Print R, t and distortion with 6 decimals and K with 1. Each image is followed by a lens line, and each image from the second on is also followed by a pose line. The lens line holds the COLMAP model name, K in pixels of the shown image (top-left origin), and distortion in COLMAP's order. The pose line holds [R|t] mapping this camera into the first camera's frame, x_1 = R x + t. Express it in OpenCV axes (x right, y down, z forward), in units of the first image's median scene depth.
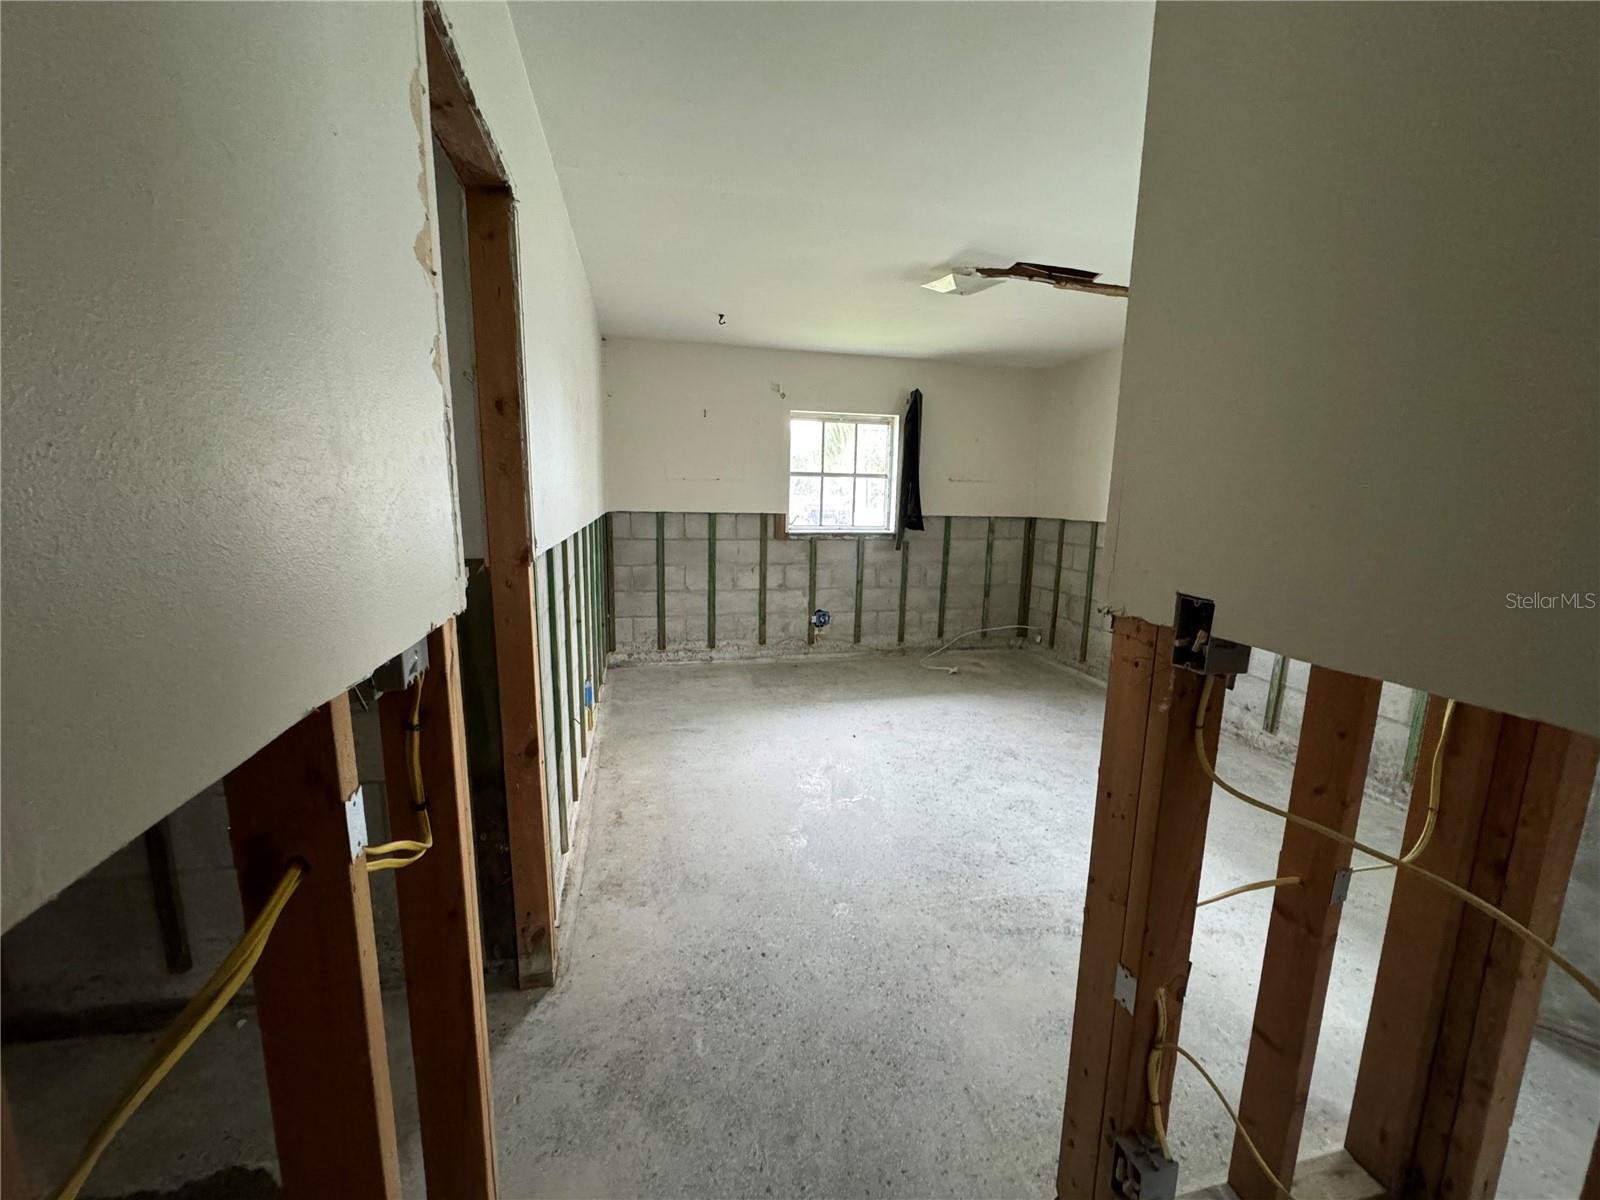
lens RADIAL K [[636.8, 0, 803.7], [0, 636.8, 601.9], [0, 0, 1]] dist [-0.002914, 0.000814]
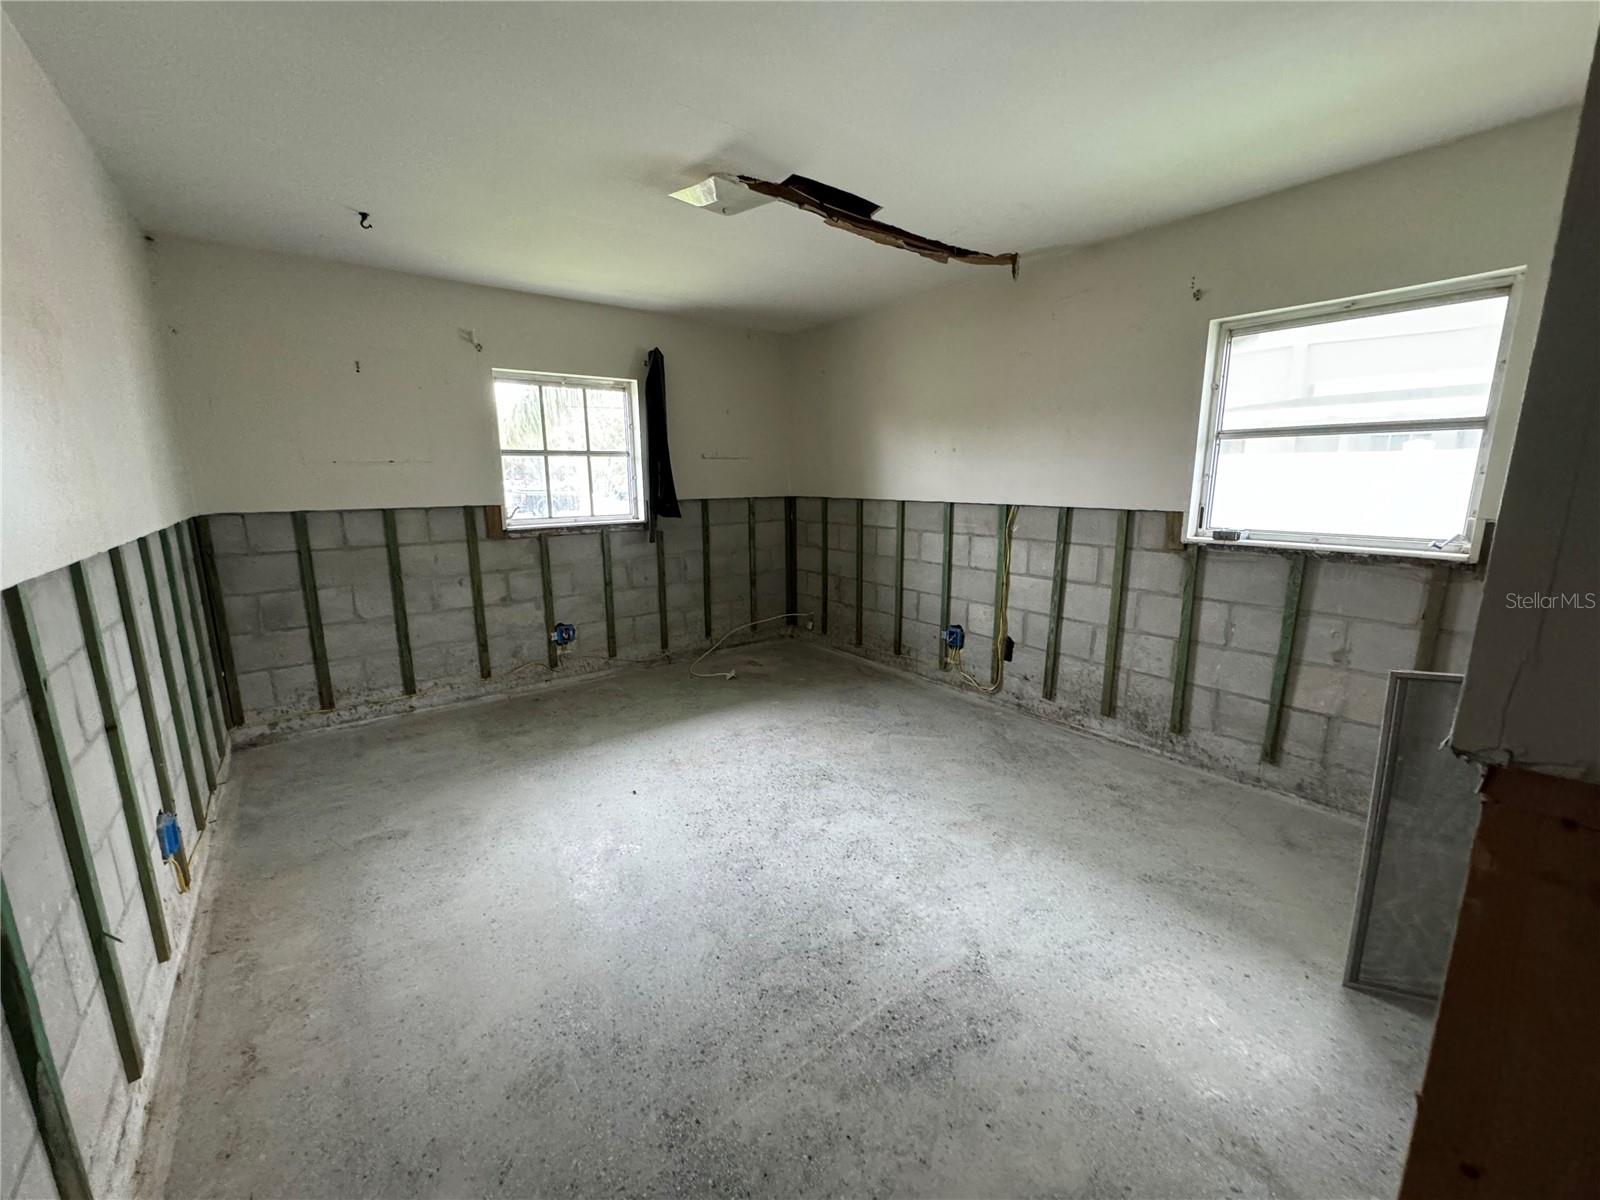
lens RADIAL K [[636.8, 0, 799.1], [0, 636.8, 600.3], [0, 0, 1]] dist [-0.002914, 0.000814]
pose [[0.914430, -0.104742, 0.390957, -0.011295], [0.093799, 0.994479, 0.047041, -0.028141], [-0.393726, -0.006345, 0.919206, 0.161600]]
